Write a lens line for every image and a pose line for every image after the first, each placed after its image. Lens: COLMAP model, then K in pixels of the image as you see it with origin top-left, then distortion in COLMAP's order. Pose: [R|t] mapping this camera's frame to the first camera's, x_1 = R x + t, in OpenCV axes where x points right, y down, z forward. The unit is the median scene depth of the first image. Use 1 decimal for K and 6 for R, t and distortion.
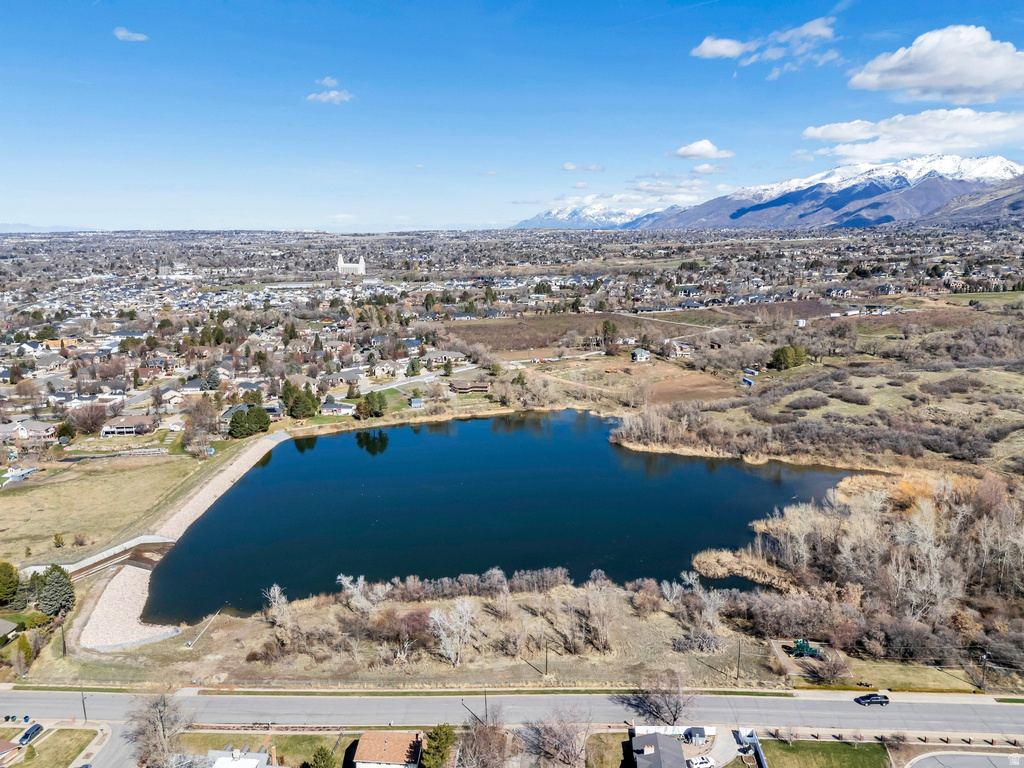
lens RADIAL K [[747.4, 0, 511.2], [0, 747.4, 381.7], [0, 0, 1]] dist [0.084465, -0.079285]
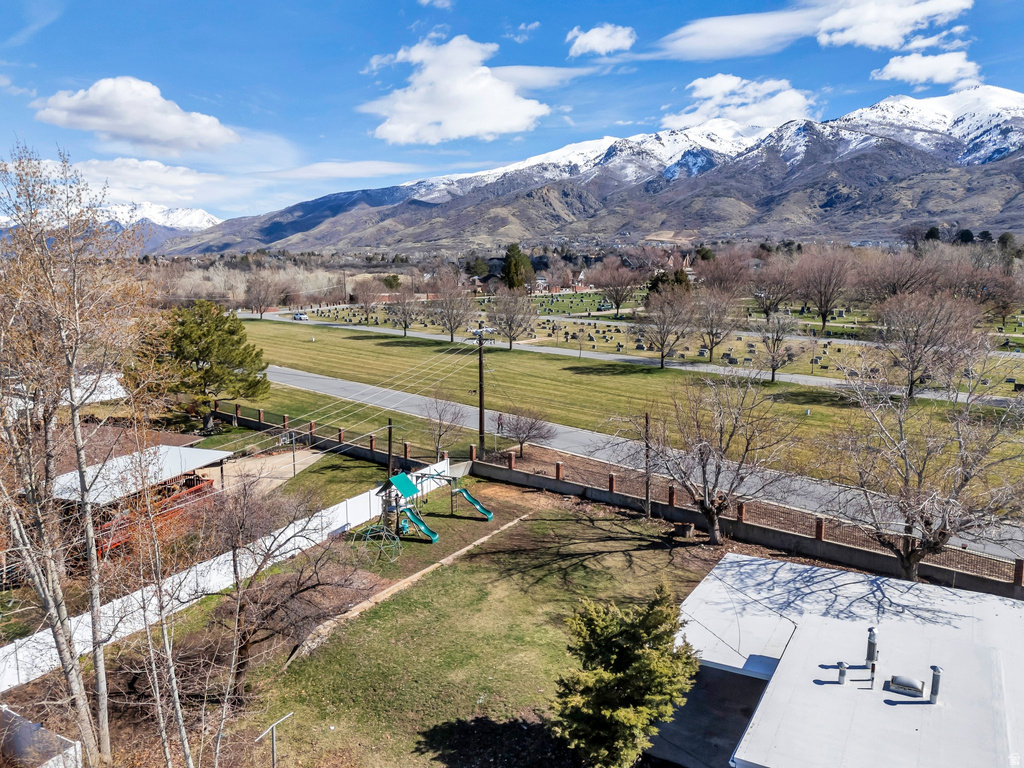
lens RADIAL K [[747.4, 0, 511.2], [0, 747.4, 381.7], [0, 0, 1]] dist [0.084465, -0.079285]
pose [[0.596942, -0.107698, 0.795023, -0.002761], [0.157271, 0.987431, 0.015676, 0.142011], [-0.786718, 0.115677, 0.606377, -0.046010]]
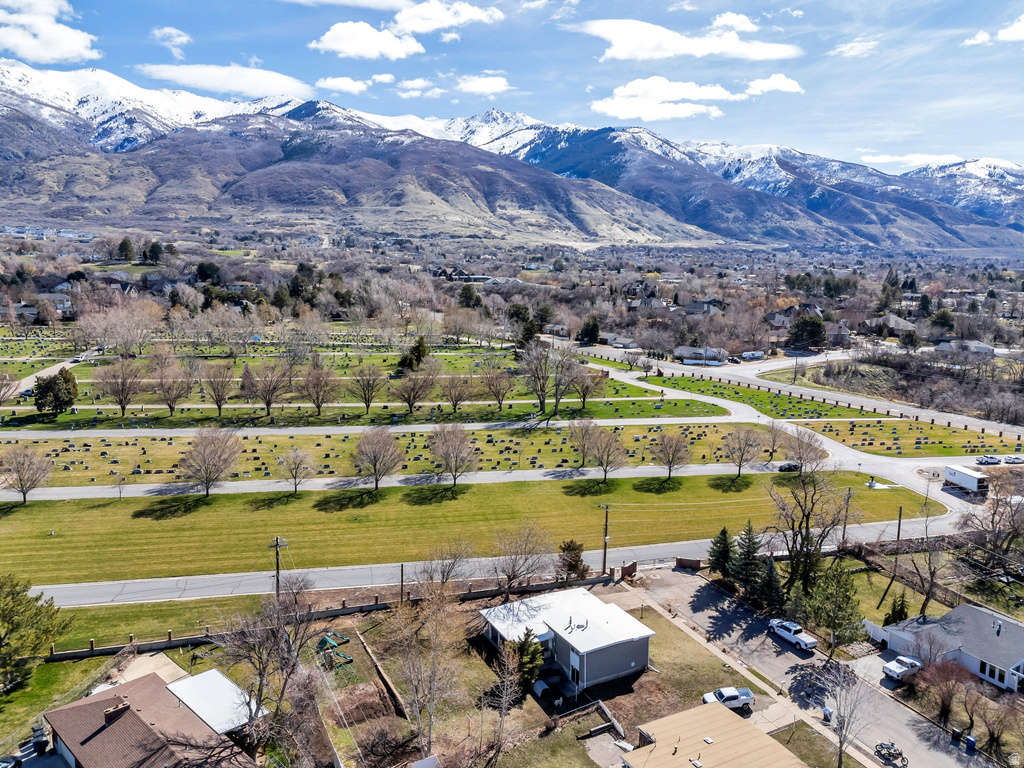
lens RADIAL K [[747.4, 0, 511.2], [0, 747.4, 381.7], [0, 0, 1]] dist [0.084465, -0.079285]
pose [[-0.366705, -0.152776, 0.917708, -0.078287], [0.172535, 0.958145, 0.228451, 0.085994], [-0.914199, 0.242111, -0.324997, 0.001919]]
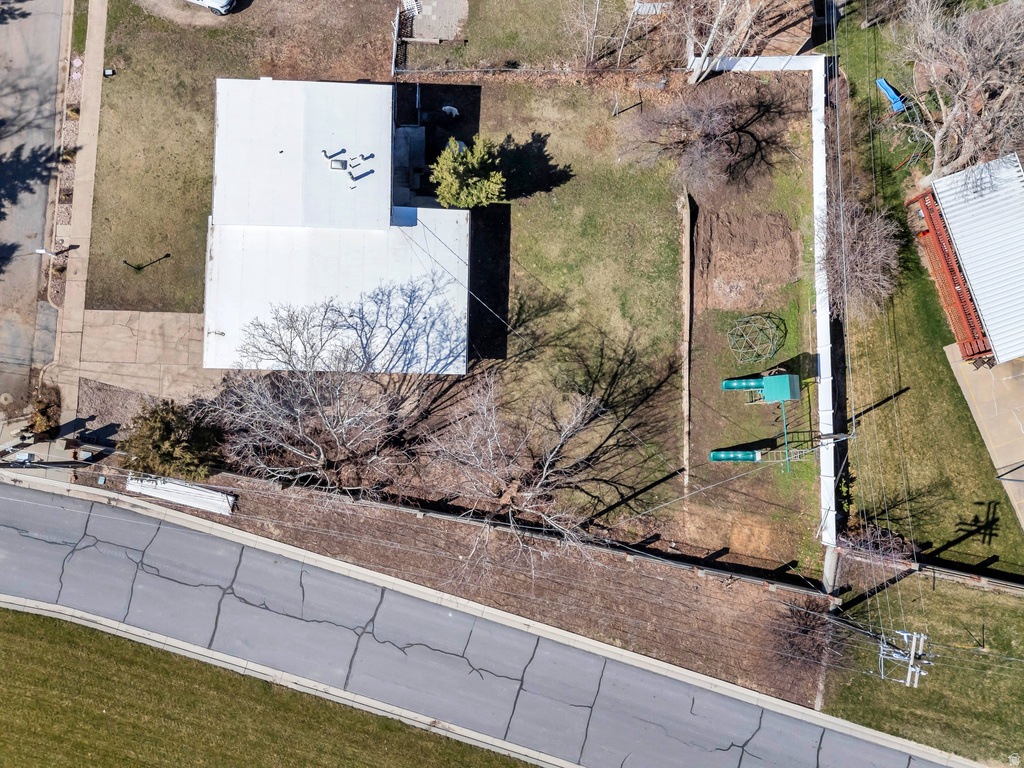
lens RADIAL K [[747.4, 0, 511.2], [0, 747.4, 381.7], [0, 0, 1]] dist [0.084465, -0.079285]
pose [[-0.118001, 0.991076, -0.061997, 0.045771], [-0.209578, 0.036171, 0.977123, 0.092281], [0.970646, 0.128295, 0.203440, -0.035934]]
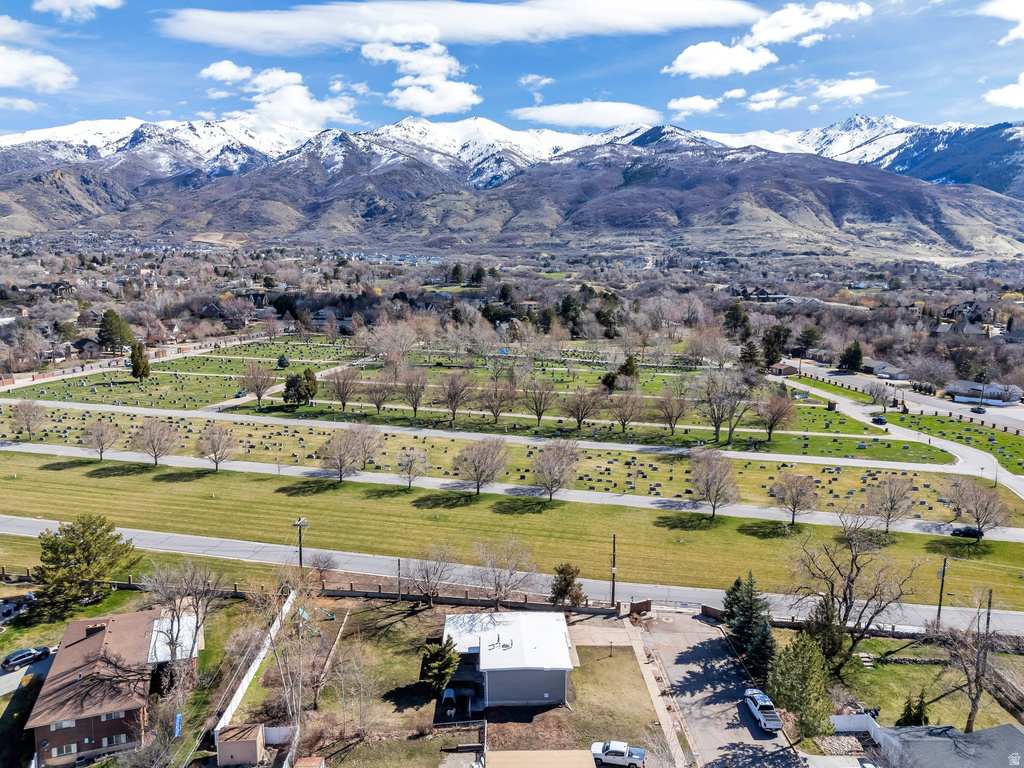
lens RADIAL K [[747.4, 0, 511.2], [0, 747.4, 381.7], [0, 0, 1]] dist [0.084465, -0.079285]
pose [[0.064135, -0.136976, 0.988496, -0.090088], [0.188981, 0.974279, 0.122745, 0.098253], [-0.979884, 0.178935, 0.088372, -0.058808]]
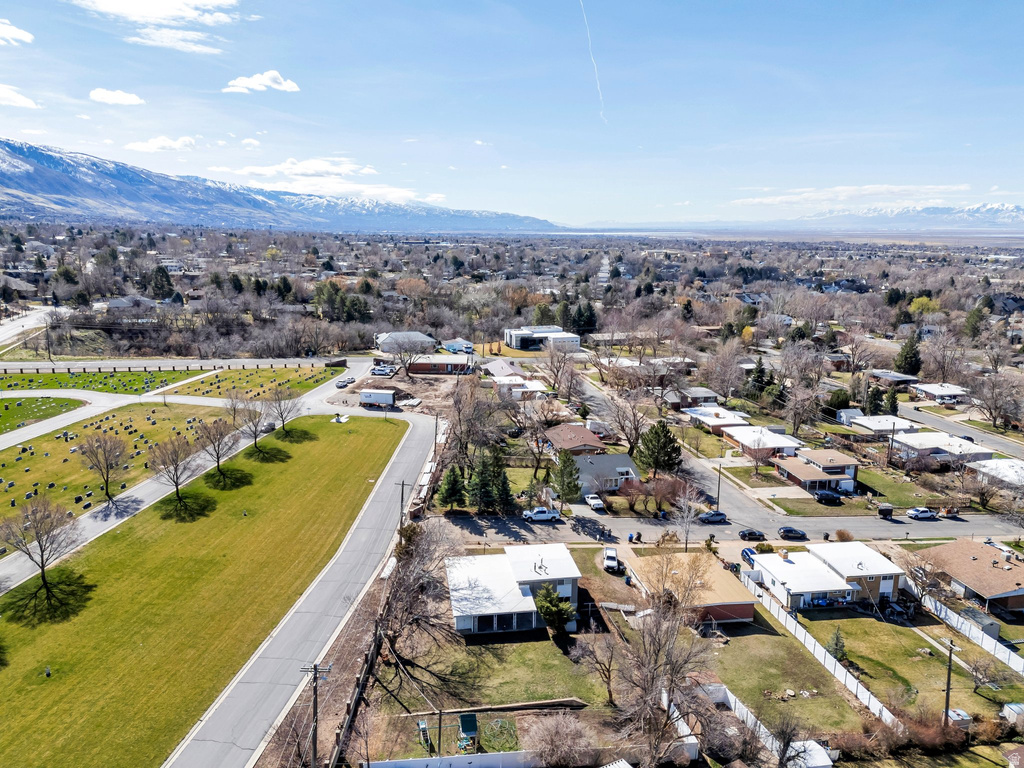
lens RADIAL K [[747.4, 0, 511.2], [0, 747.4, 381.7], [0, 0, 1]] dist [0.084465, -0.079285]
pose [[-0.997602, 0.000076, -0.069215, 0.040809], [-0.027173, 0.919282, 0.392661, 0.069526], [0.063658, 0.393600, -0.917075, 0.074142]]
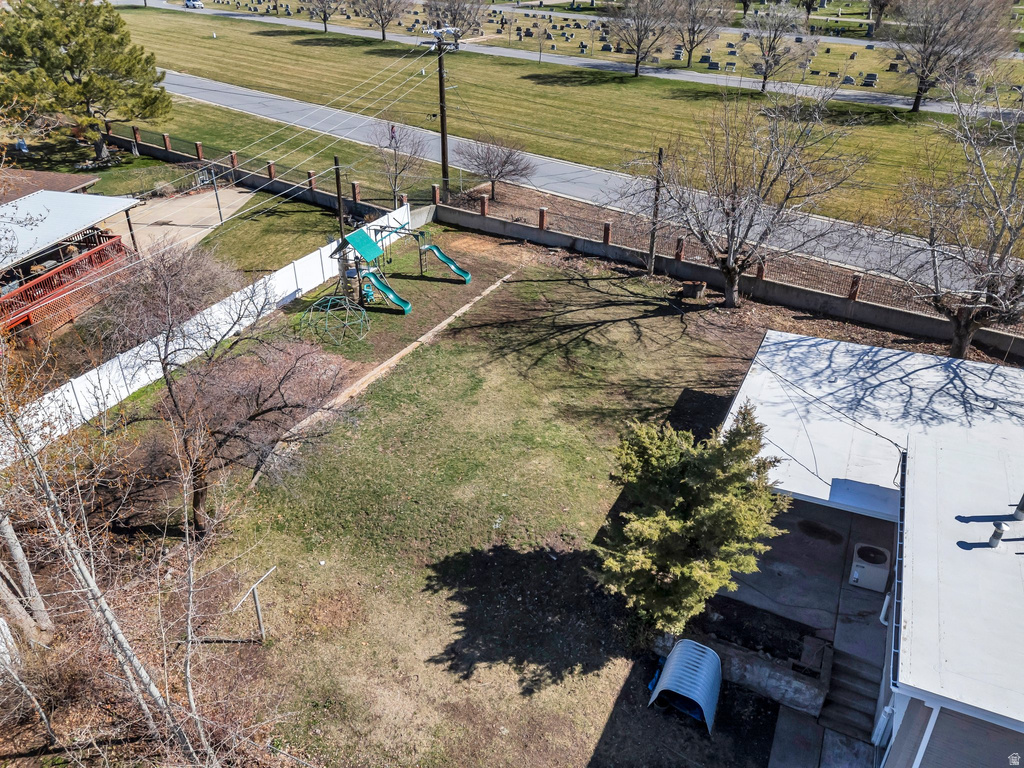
lens RADIAL K [[747.4, 0, 511.2], [0, 747.4, 381.7], [0, 0, 1]] dist [0.084465, -0.079285]
pose [[0.526364, -0.409978, 0.744889, 0.003742], [0.158515, 0.908030, 0.387757, 0.140320], [-0.835353, -0.086025, 0.542942, -0.037348]]
